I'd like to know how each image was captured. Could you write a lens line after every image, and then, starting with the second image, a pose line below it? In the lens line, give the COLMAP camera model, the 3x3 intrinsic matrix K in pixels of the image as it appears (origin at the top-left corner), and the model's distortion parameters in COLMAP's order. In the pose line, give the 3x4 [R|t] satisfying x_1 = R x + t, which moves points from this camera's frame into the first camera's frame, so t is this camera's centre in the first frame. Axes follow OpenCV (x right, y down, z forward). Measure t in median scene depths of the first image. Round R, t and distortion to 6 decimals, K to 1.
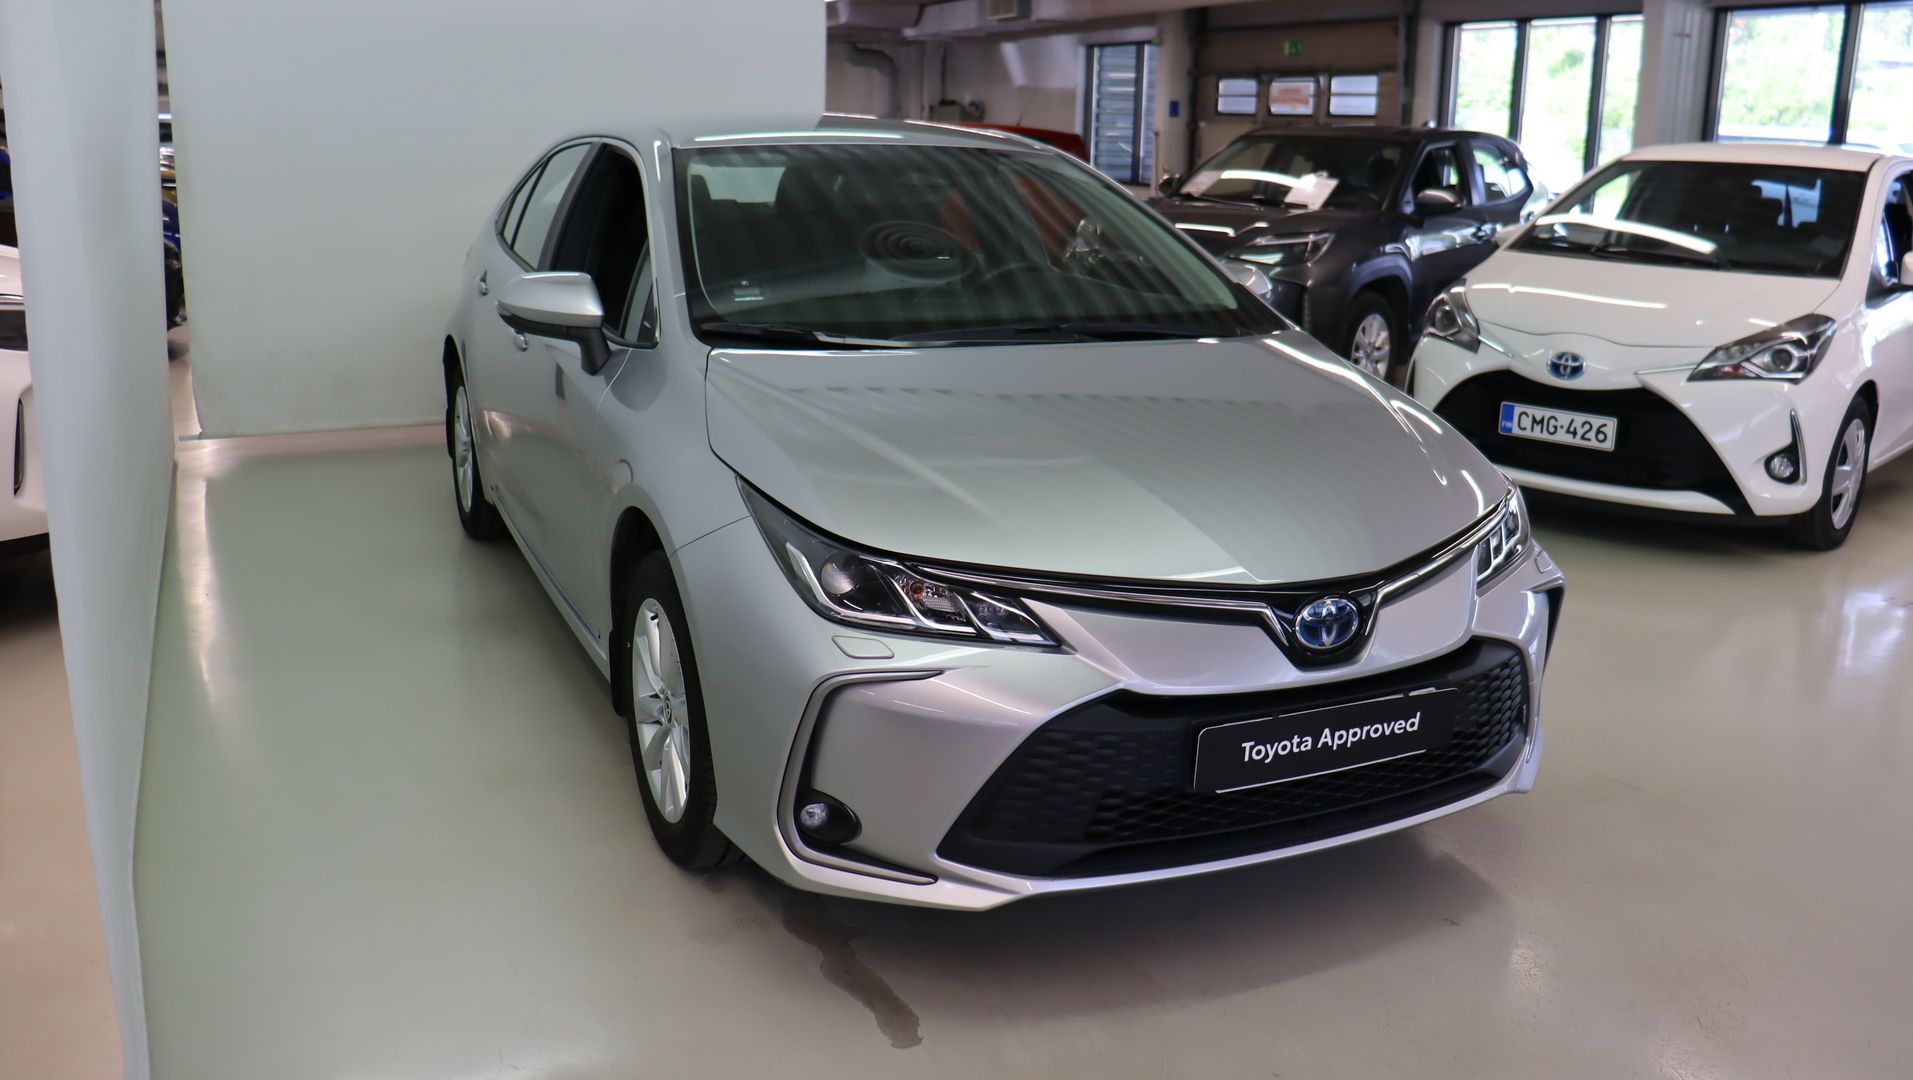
lens RADIAL K [[1529.8, 0, 952.1], [0, 1529.8, 470.4], [0, 0, 1]] dist [-0.167130, 0.135790]
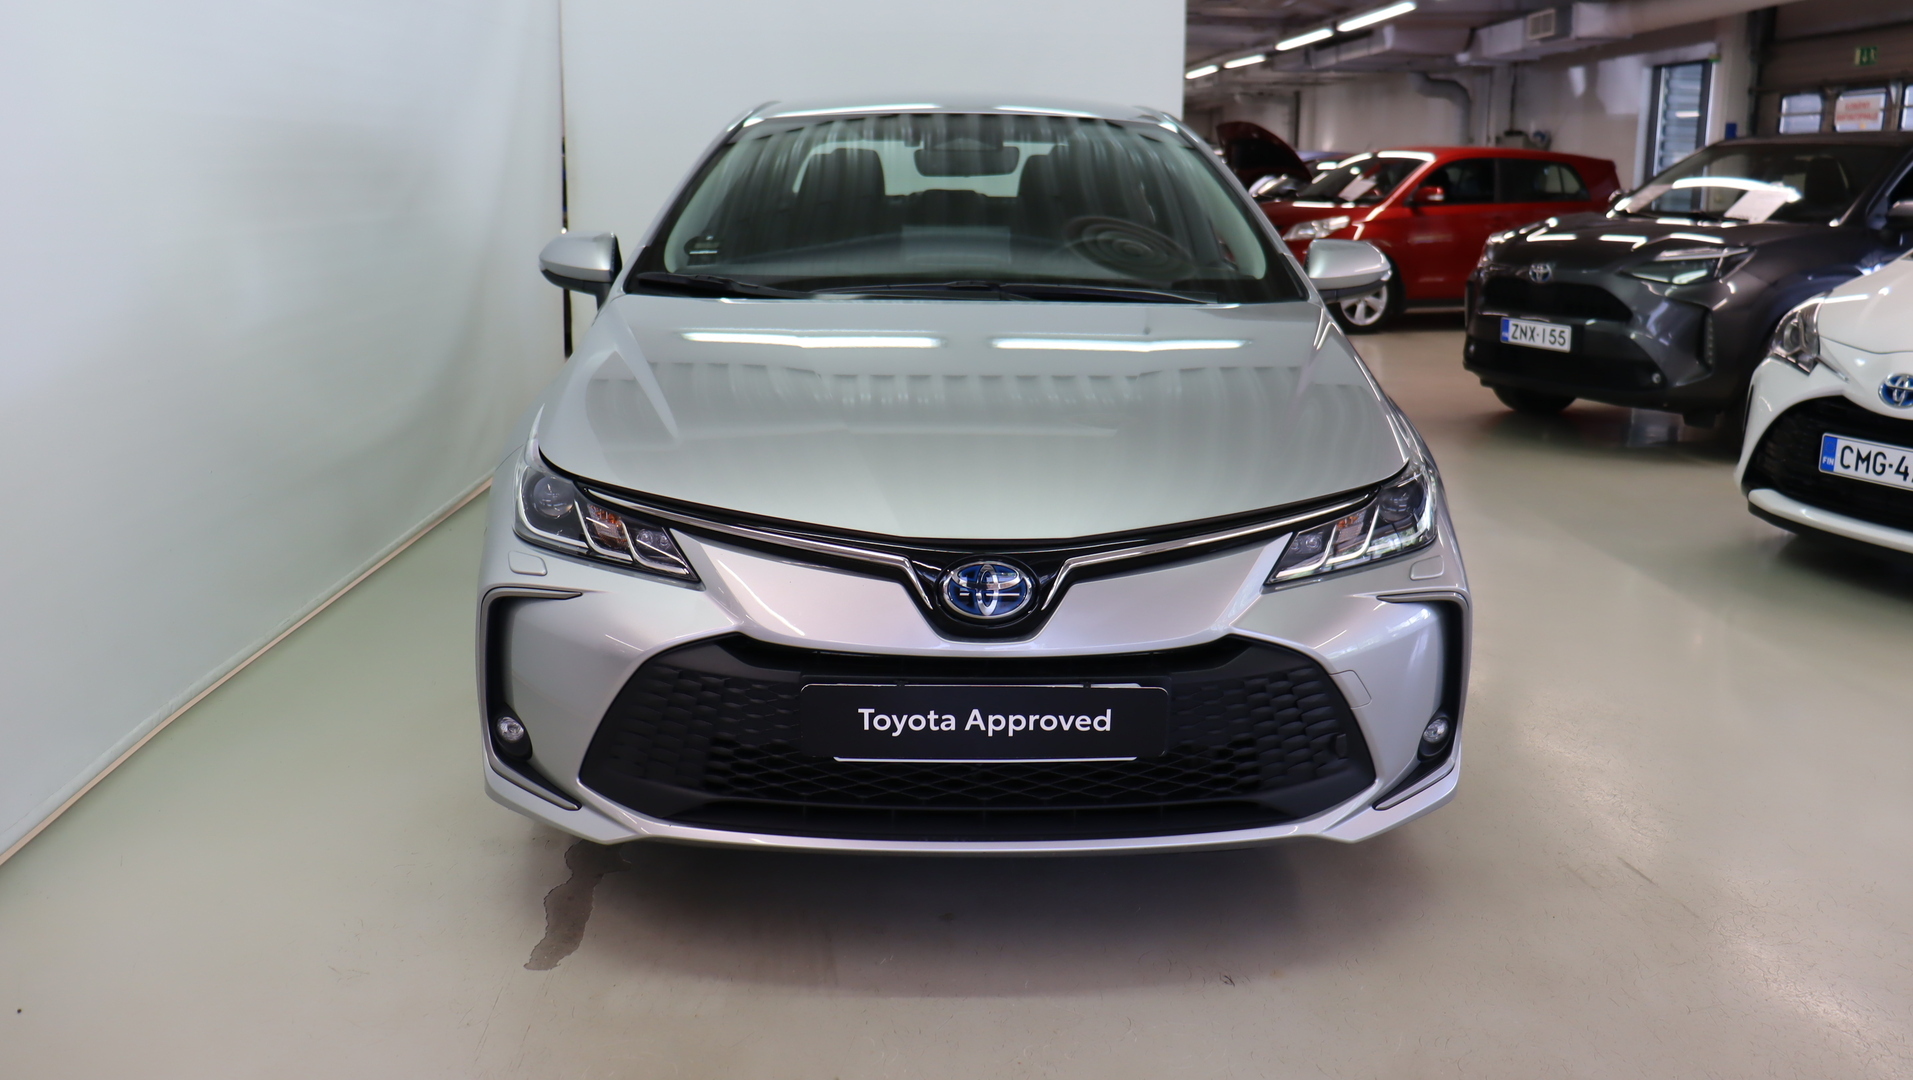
lens RADIAL K [[1529.8, 0, 952.1], [0, 1529.8, 470.4], [0, 0, 1]] dist [-0.167130, 0.135790]
pose [[0.919701, 0.062320, -0.387642, 0.248356], [-0.072280, 0.997322, -0.011150, 0.018971], [0.385909, 0.038274, 0.921742, 0.075714]]
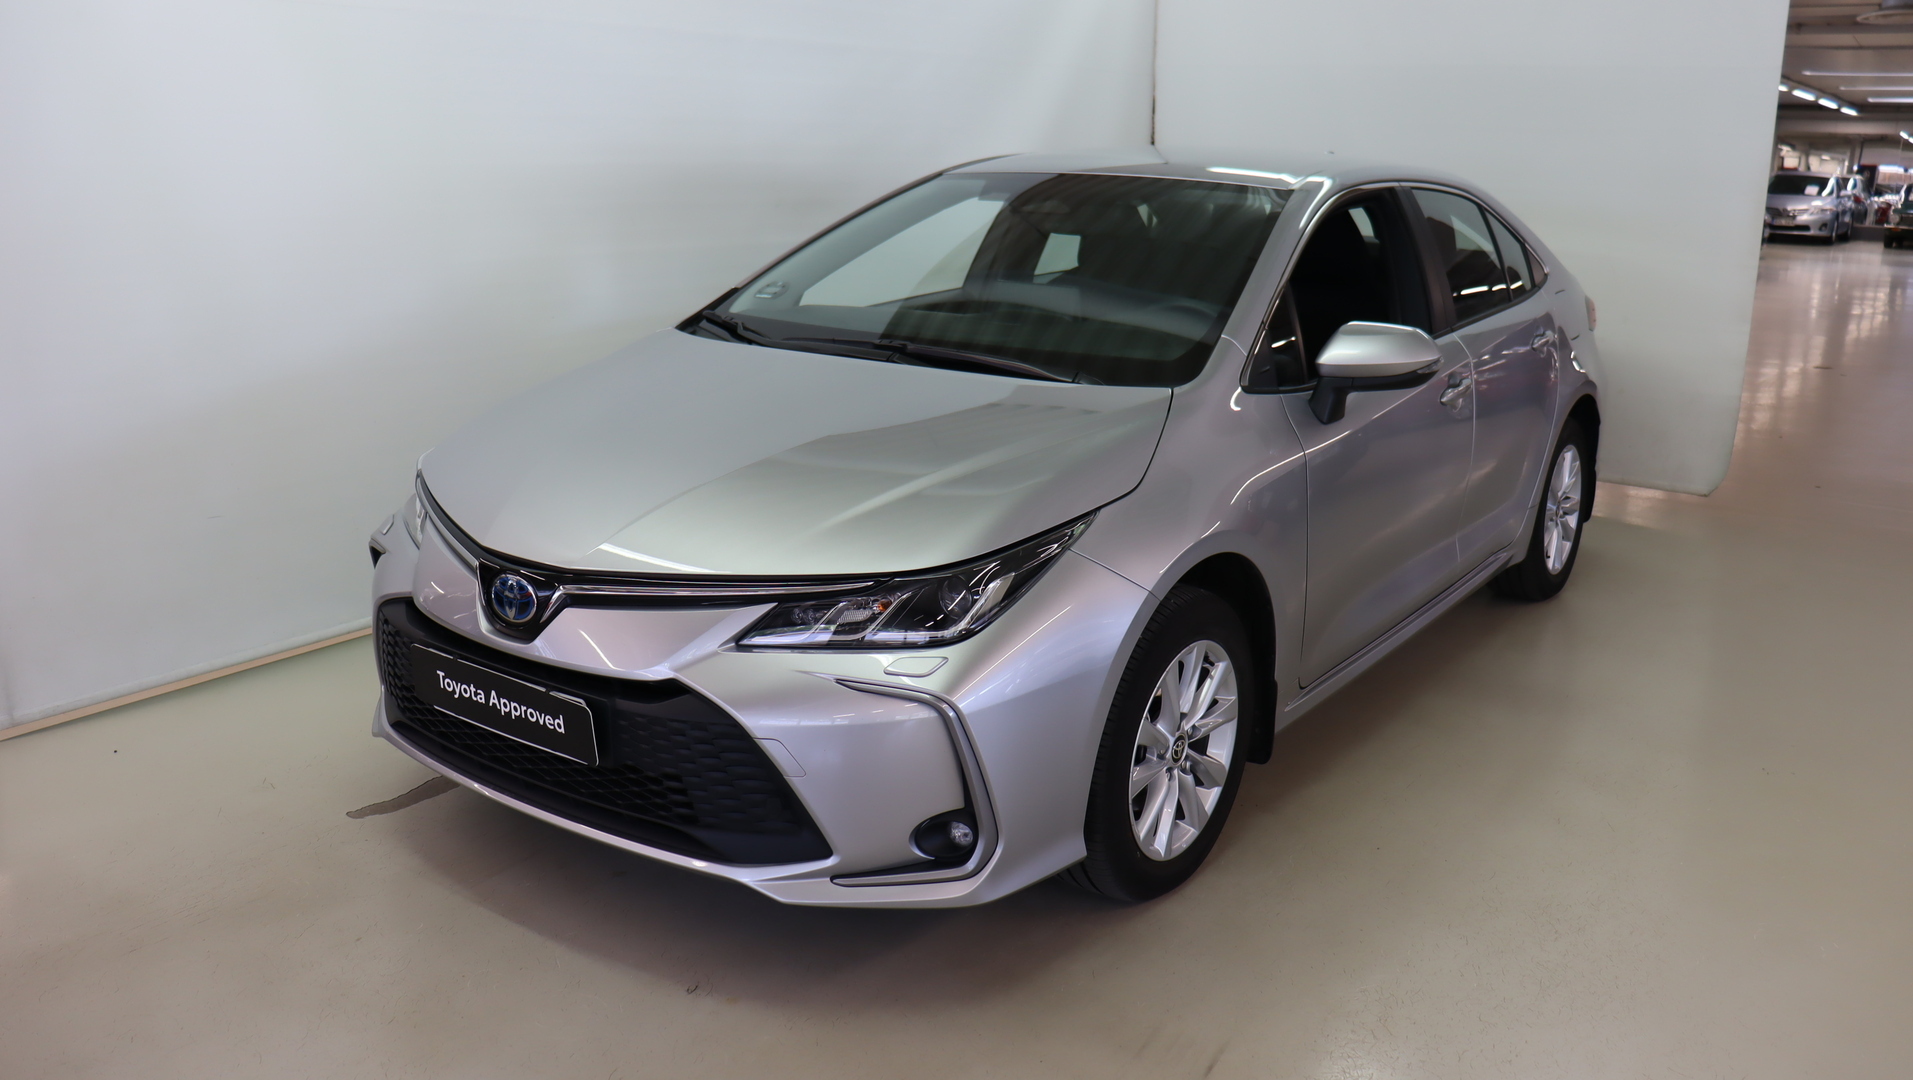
lens RADIAL K [[1529.8, 0, 952.1], [0, 1529.8, 470.4], [0, 0, 1]] dist [-0.167130, 0.135790]
pose [[0.505960, 0.160784, -0.847439, 0.576698], [-0.194841, 0.978384, 0.069298, -0.055774], [0.840263, 0.130054, 0.526350, 0.297097]]
